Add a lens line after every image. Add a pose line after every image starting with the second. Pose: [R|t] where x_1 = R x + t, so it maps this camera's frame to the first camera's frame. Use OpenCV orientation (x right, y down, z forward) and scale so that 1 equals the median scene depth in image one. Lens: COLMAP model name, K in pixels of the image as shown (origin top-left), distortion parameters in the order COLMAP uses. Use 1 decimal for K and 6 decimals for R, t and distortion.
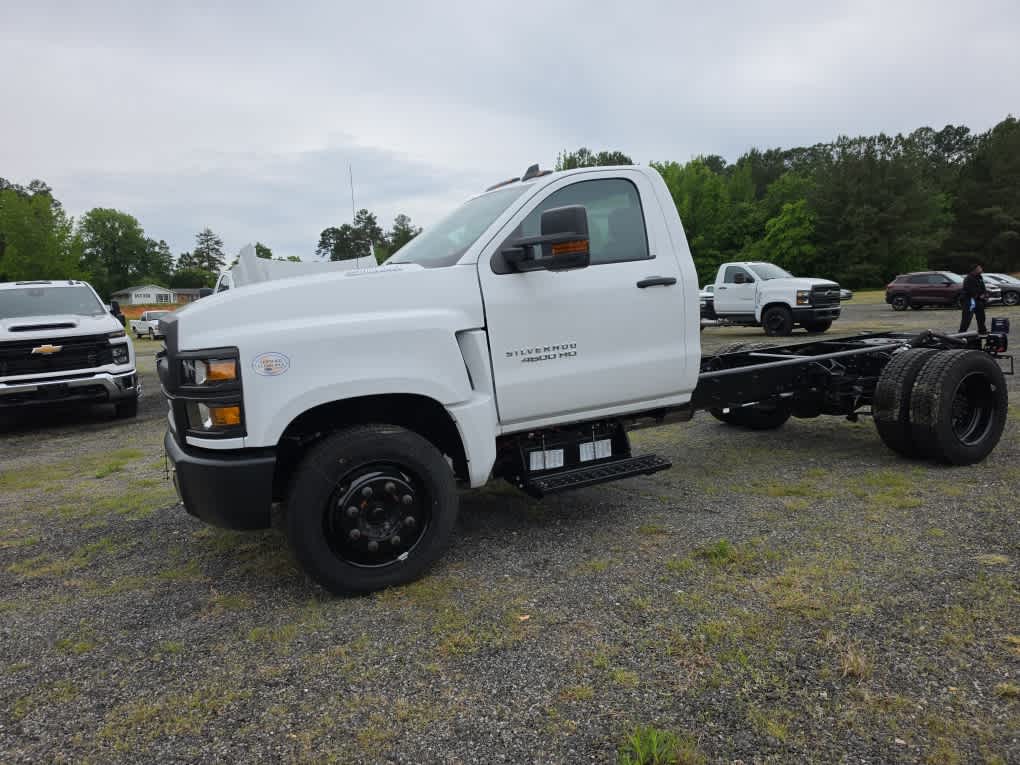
lens RADIAL K [[704.2, 0, 512.6], [0, 704.2, 386.5], [0, 0, 1]] dist [0.089511, -0.108722]
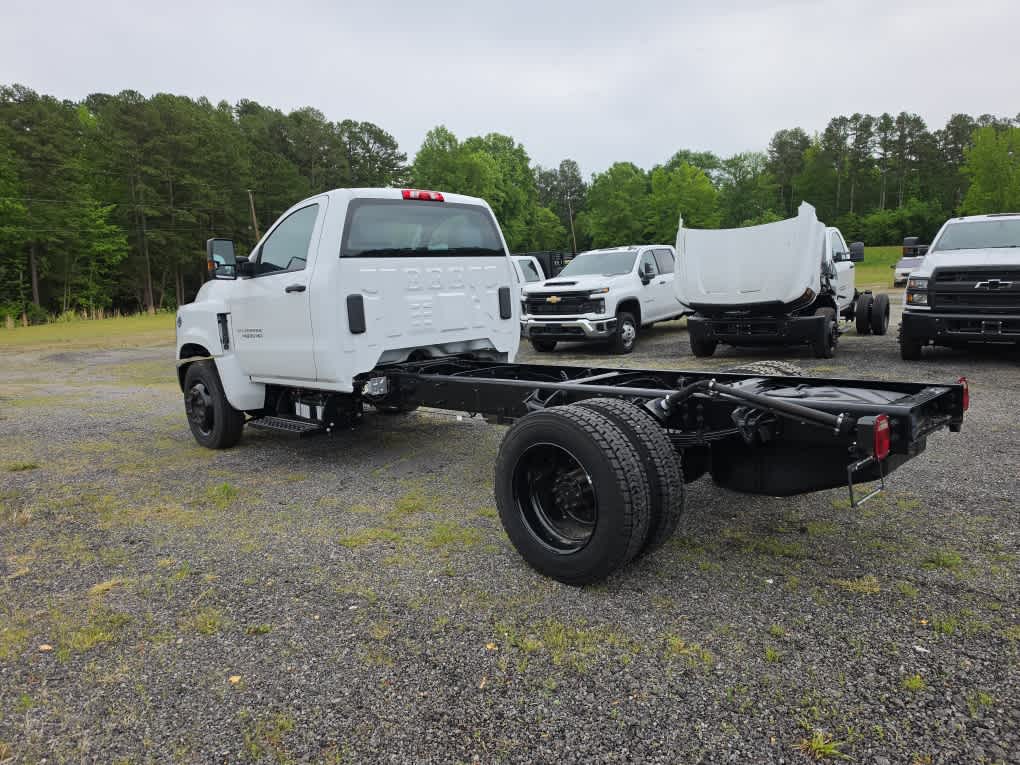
lens RADIAL K [[702.4, 0, 512.1], [0, 702.4, 379.6], [0, 0, 1]] dist [0.081451, -0.103968]
pose [[0.340020, 0.175878, -0.923825, 1.210585], [-0.100145, 0.983542, 0.150388, -0.171534], [0.935071, 0.041382, 0.352037, 0.729412]]
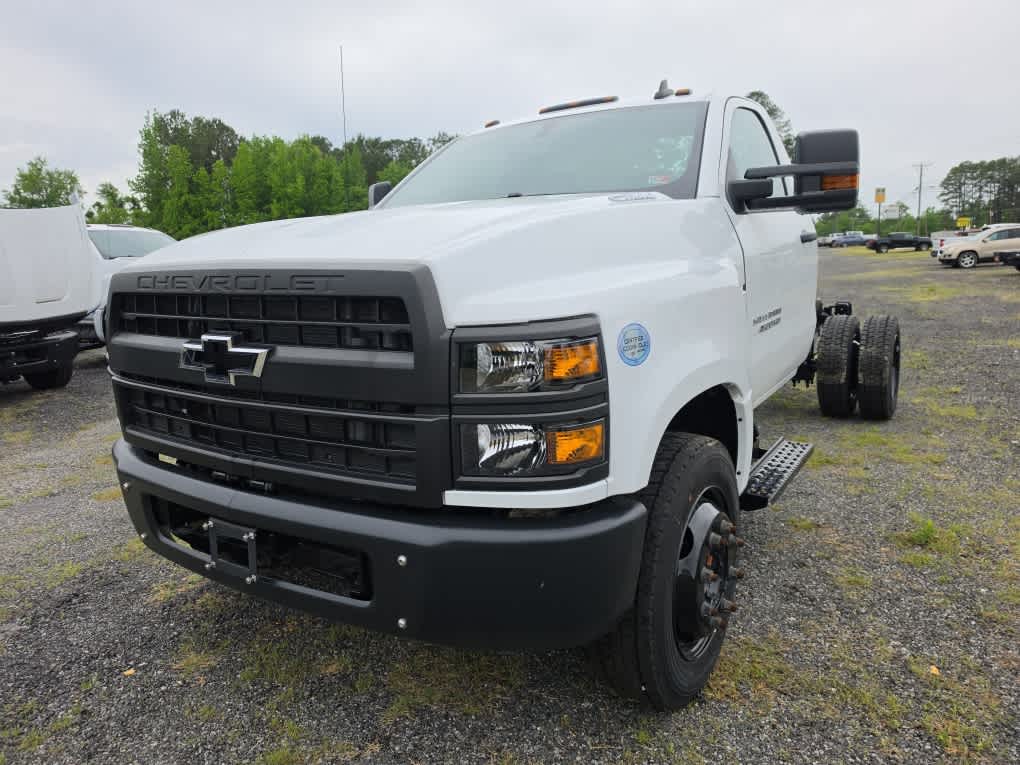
lens RADIAL K [[702.4, 0, 512.1], [0, 702.4, 379.6], [0, 0, 1]] dist [0.081451, -0.103968]
pose [[0.857042, -0.060957, 0.511627, -0.436767], [0.053390, 0.998138, 0.029487, -0.015422], [-0.512472, 0.002044, 0.858701, 0.349578]]
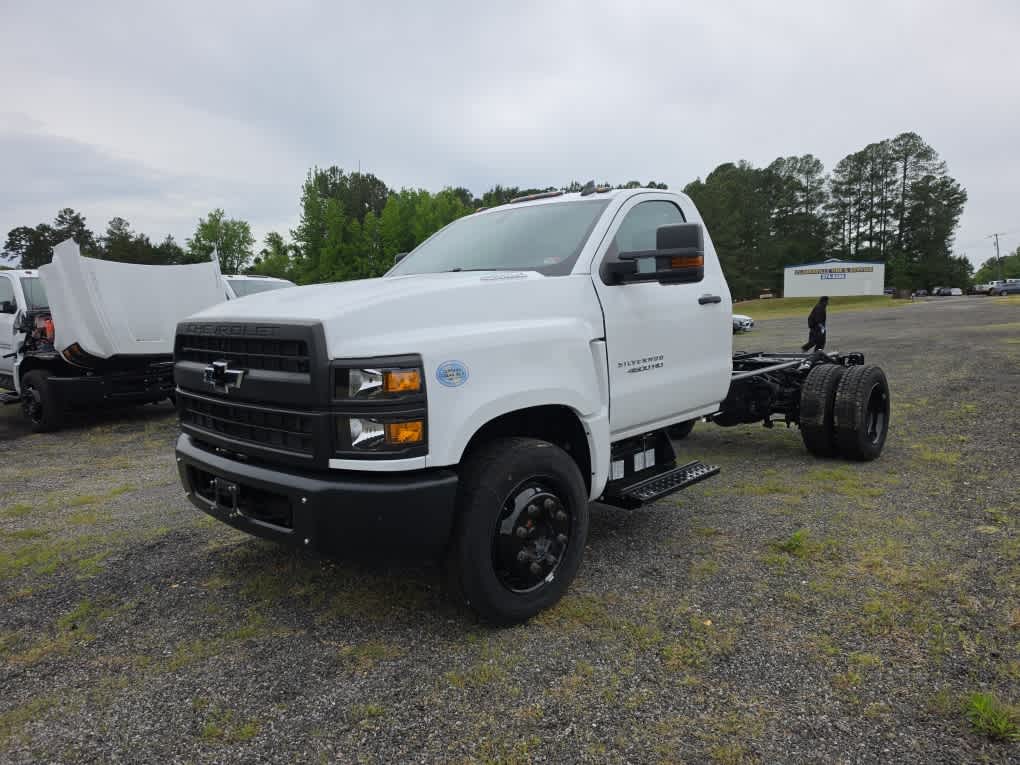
lens RADIAL K [[702.6, 0, 527.8], [0, 702.6, 384.9], [0, 0, 1]] dist [0.073008, -0.080519]
pose [[0.930194, -0.006740, 0.367006, -0.354882], [0.019165, 0.999359, -0.030221, 0.007335], [-0.366567, 0.035145, 0.929728, 0.084797]]
